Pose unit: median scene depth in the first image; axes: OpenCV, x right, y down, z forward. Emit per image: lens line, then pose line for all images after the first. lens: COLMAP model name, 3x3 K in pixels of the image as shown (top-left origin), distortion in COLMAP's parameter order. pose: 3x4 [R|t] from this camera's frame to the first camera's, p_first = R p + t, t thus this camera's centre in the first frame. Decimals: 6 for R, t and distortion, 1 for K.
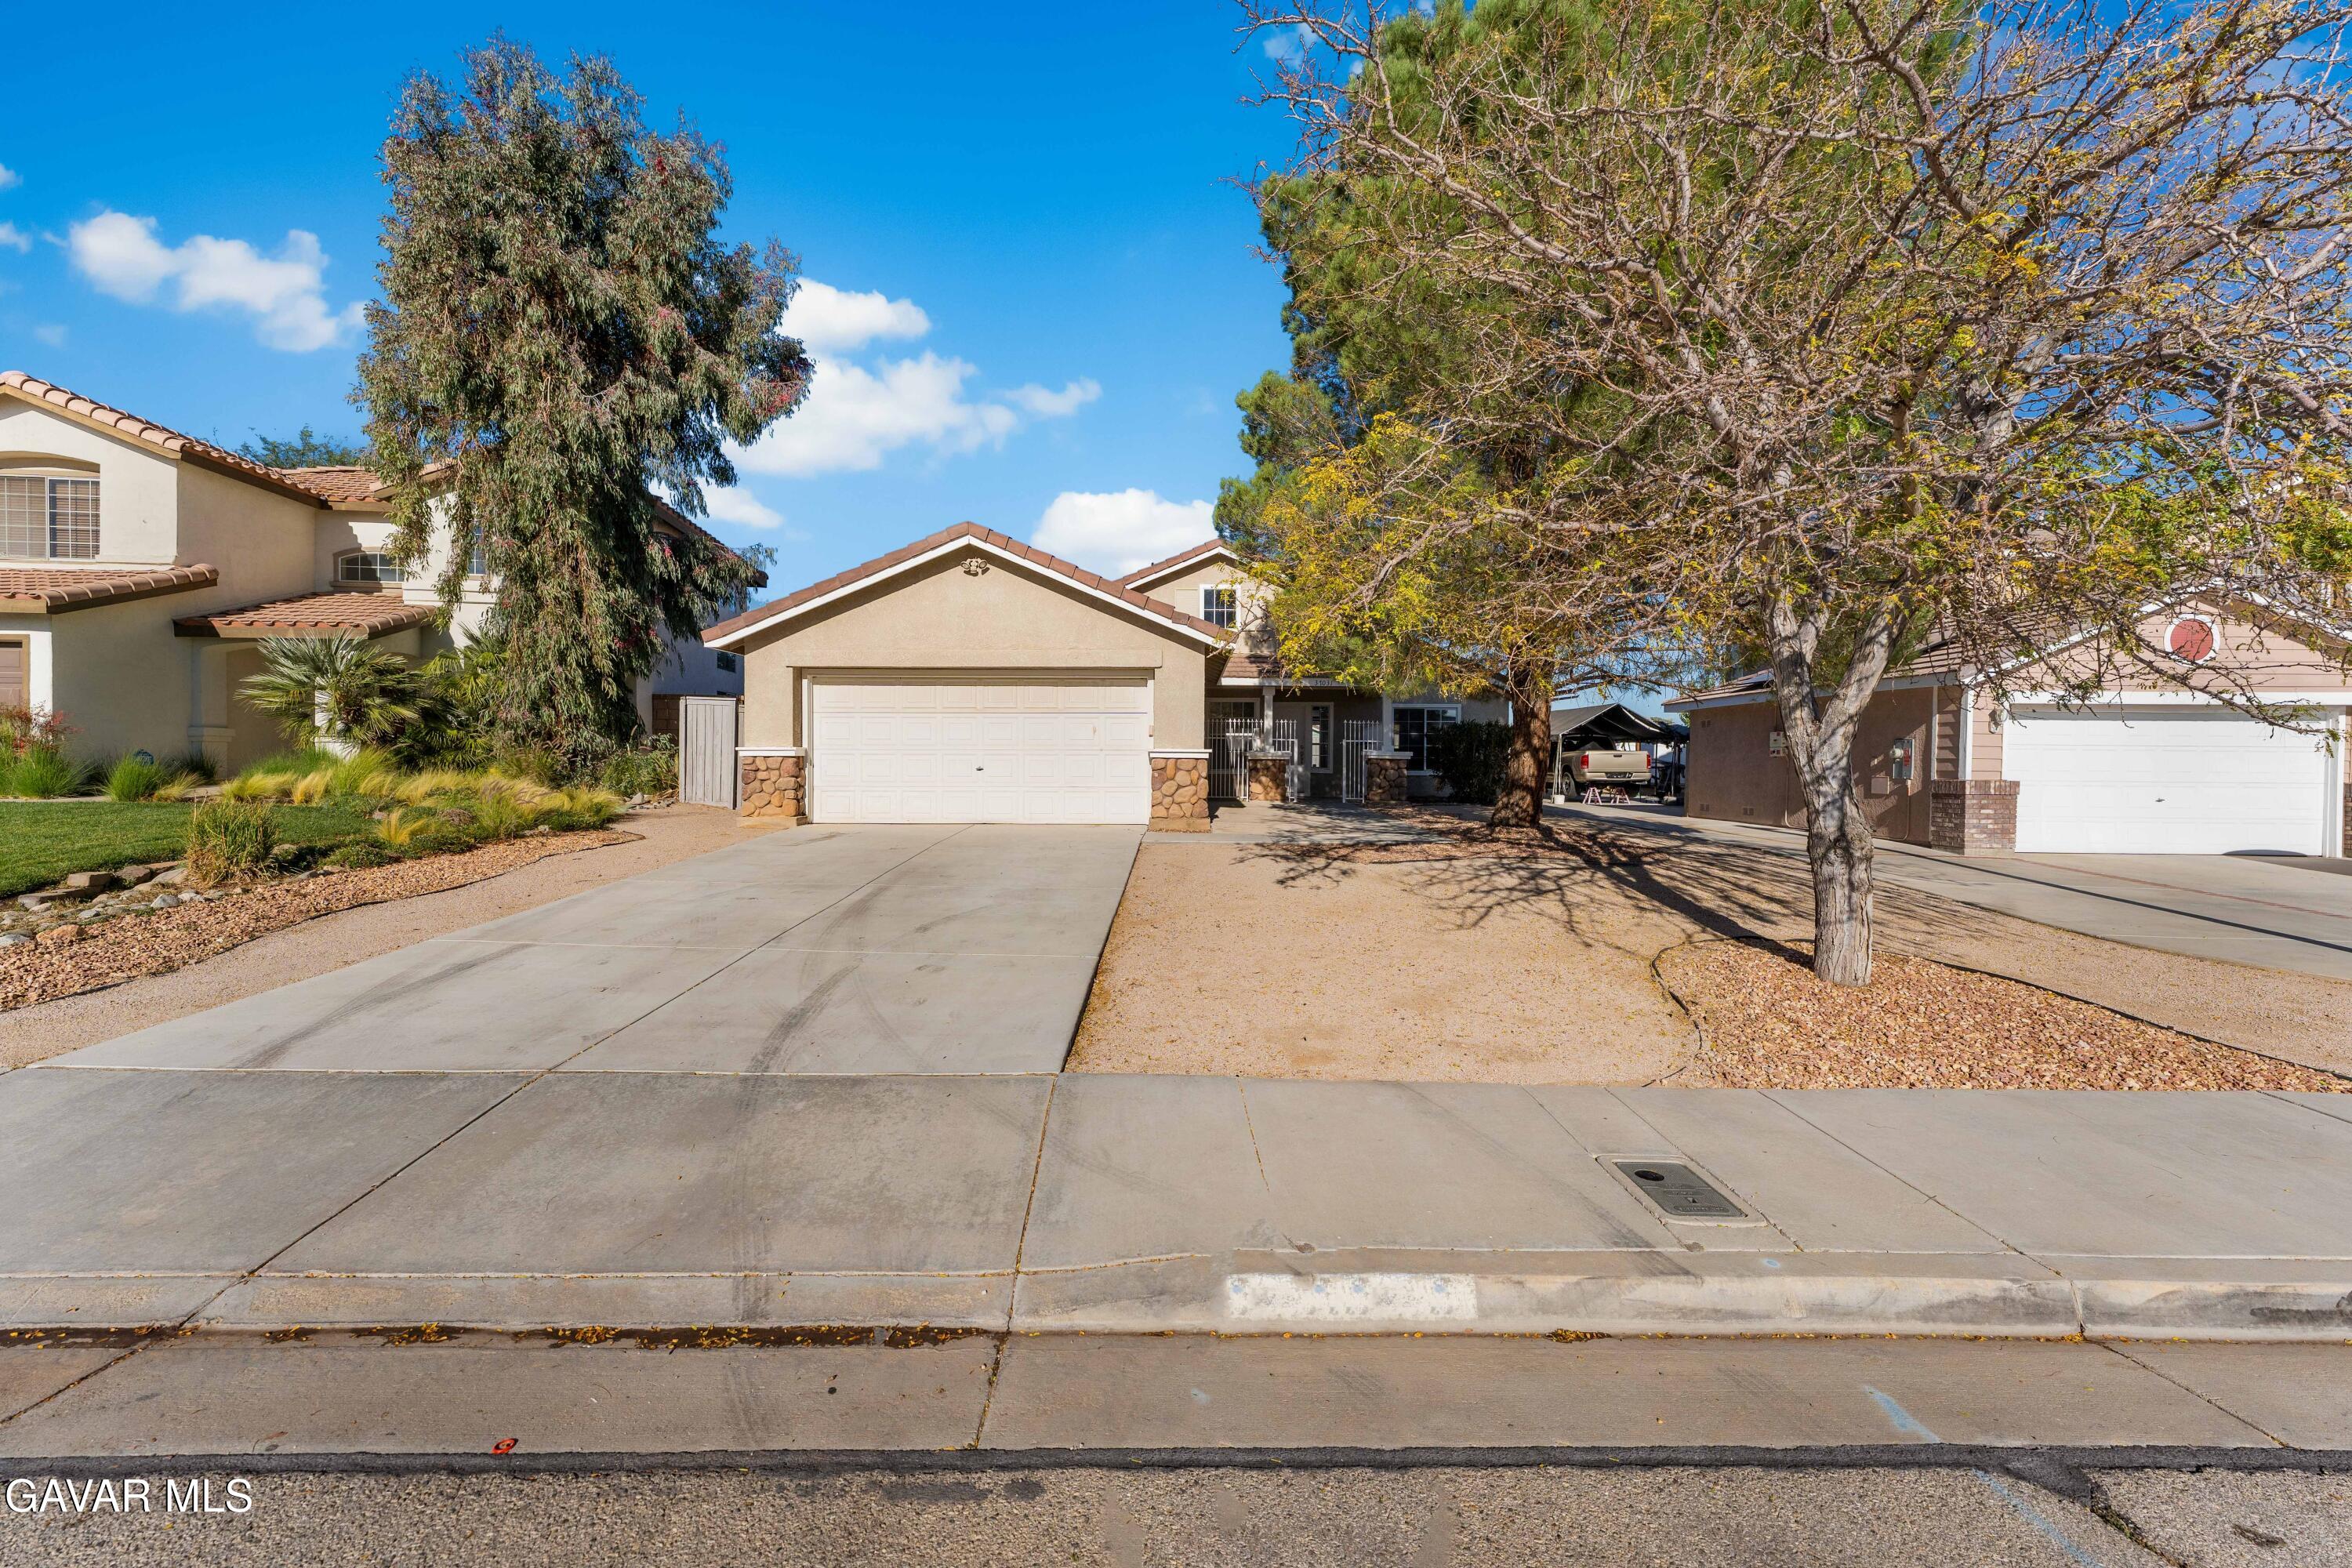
lens RADIAL K [[947.9, 0, 1170.6], [0, 947.9, 788.6], [0, 0, 1]] dist [0.000326, 0.000023]
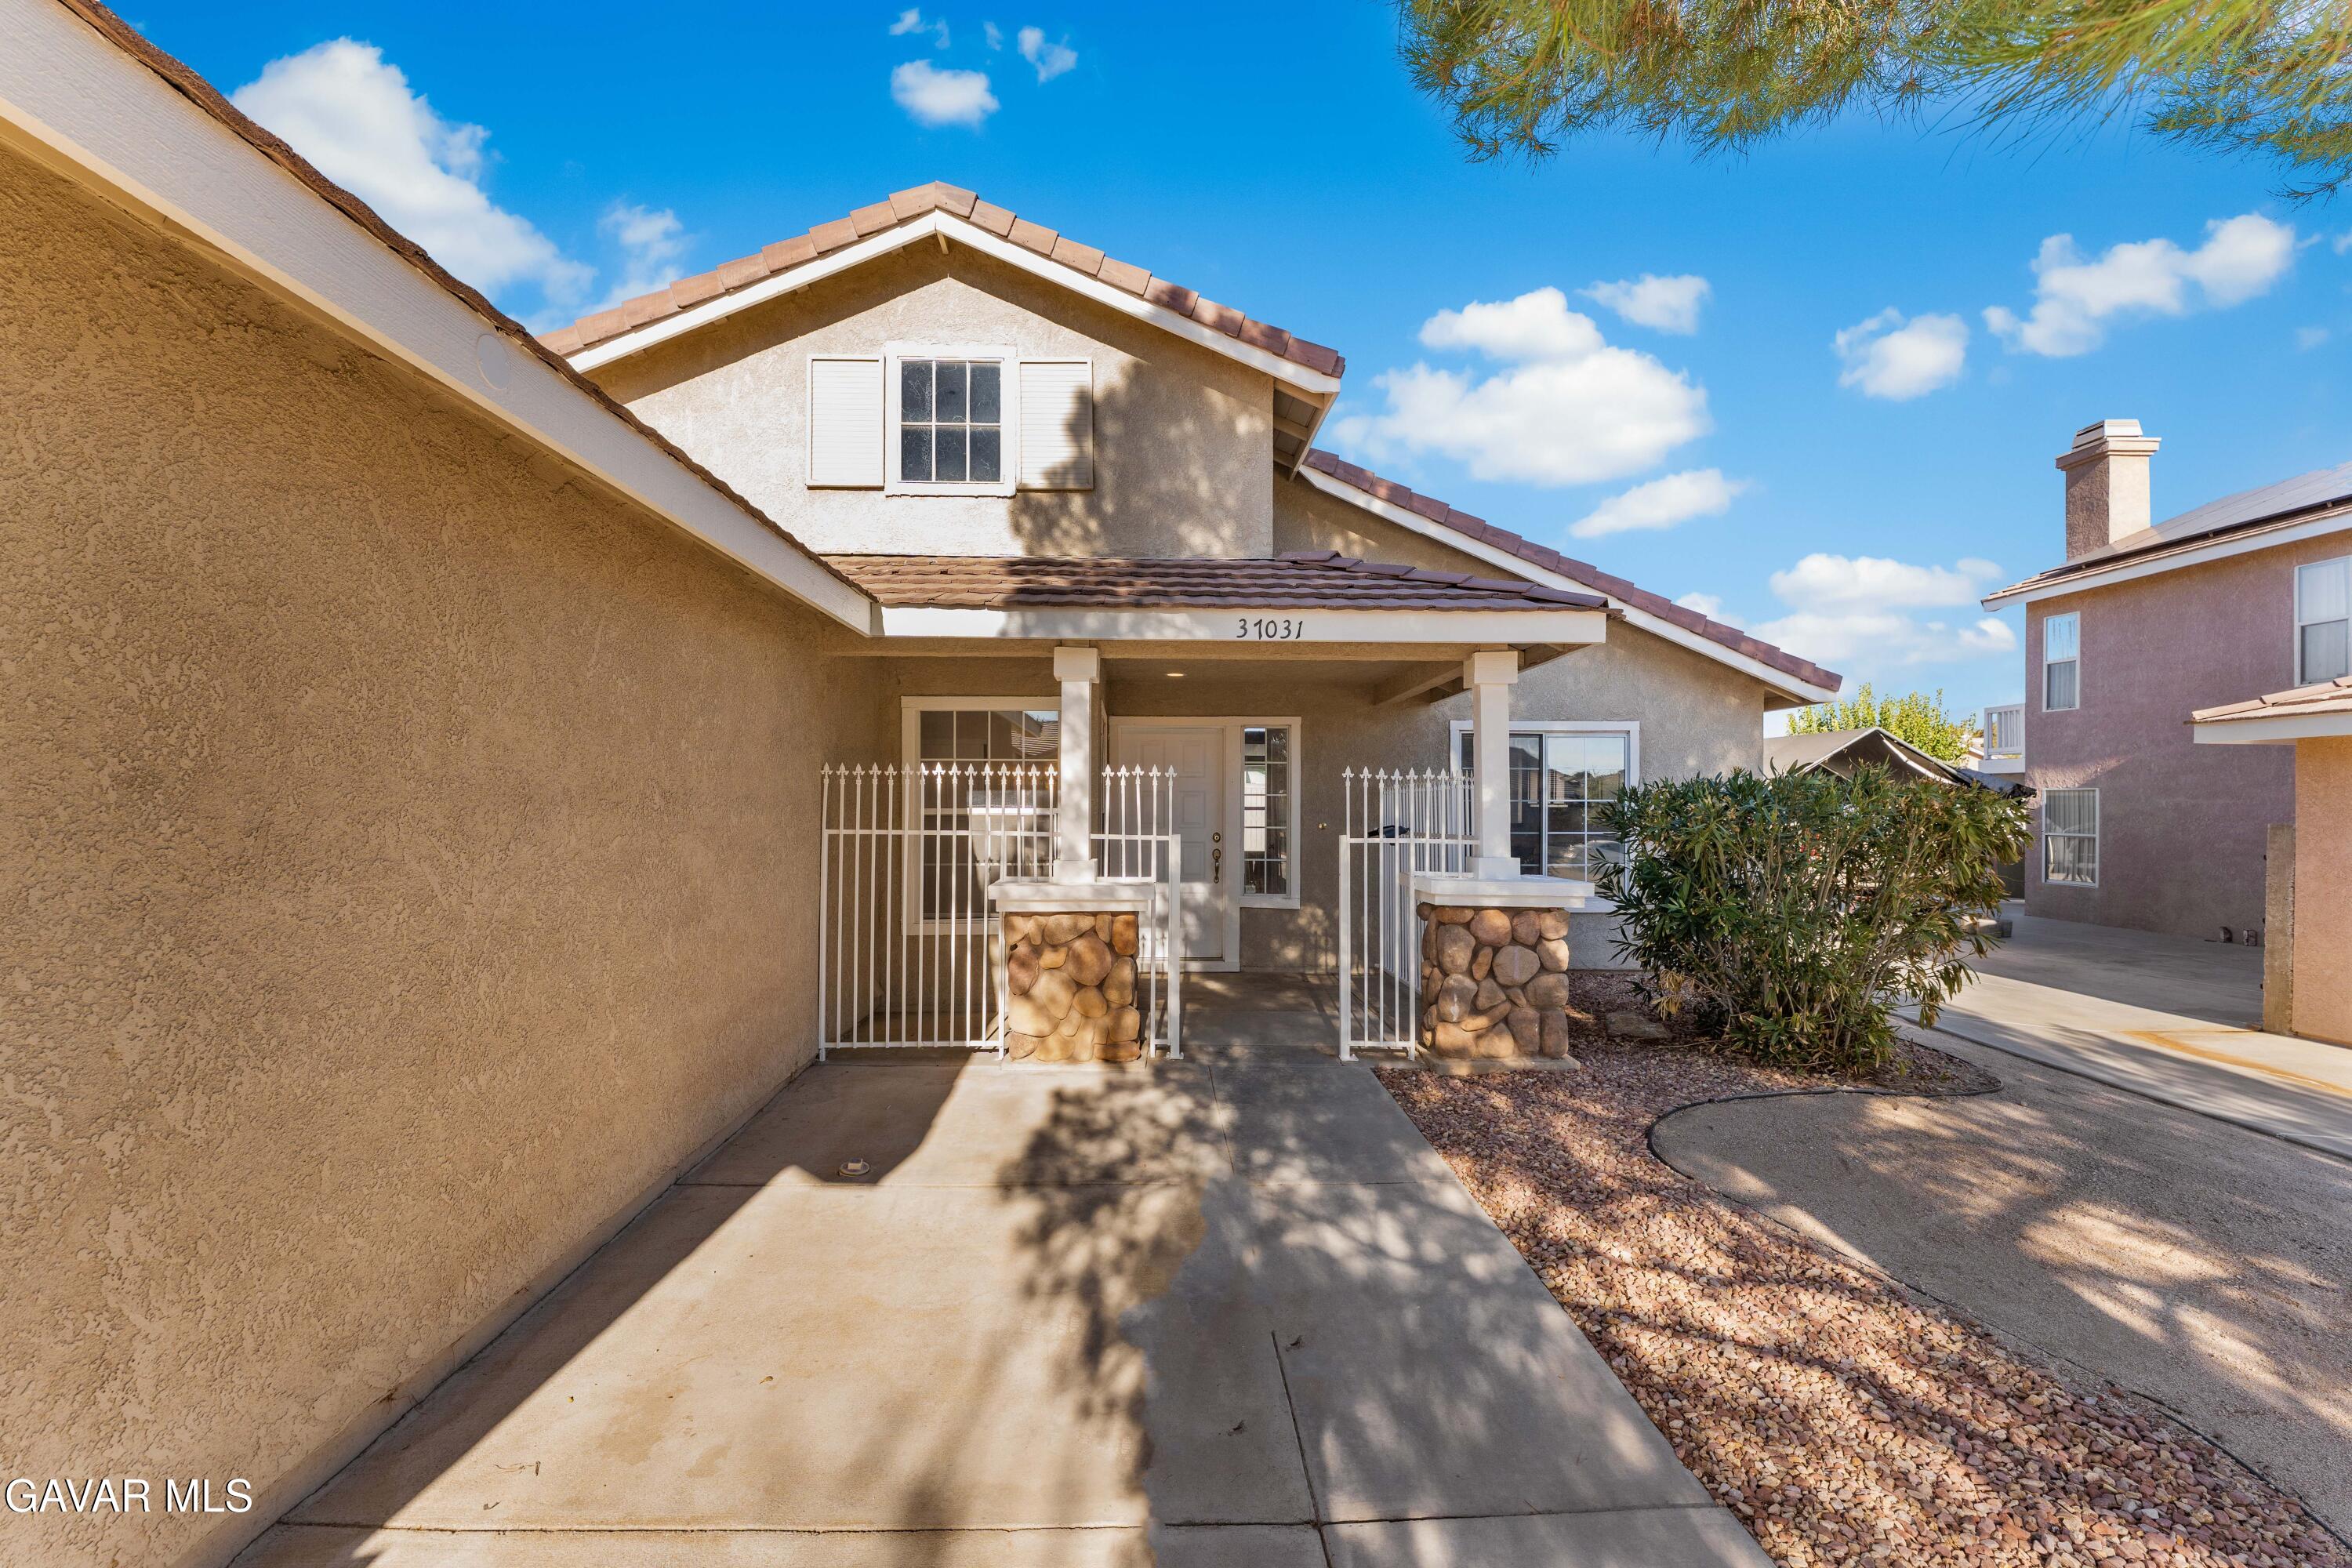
lens RADIAL K [[947.9, 0, 1170.6], [0, 947.9, 788.6], [0, 0, 1]] dist [0.000326, 0.000023]
pose [[0.998874, -0.002110, 0.047388, 0.159313], [0.003564, 0.999525, -0.030610, -0.076569], [-0.047301, 0.030745, 0.998407, 0.965903]]
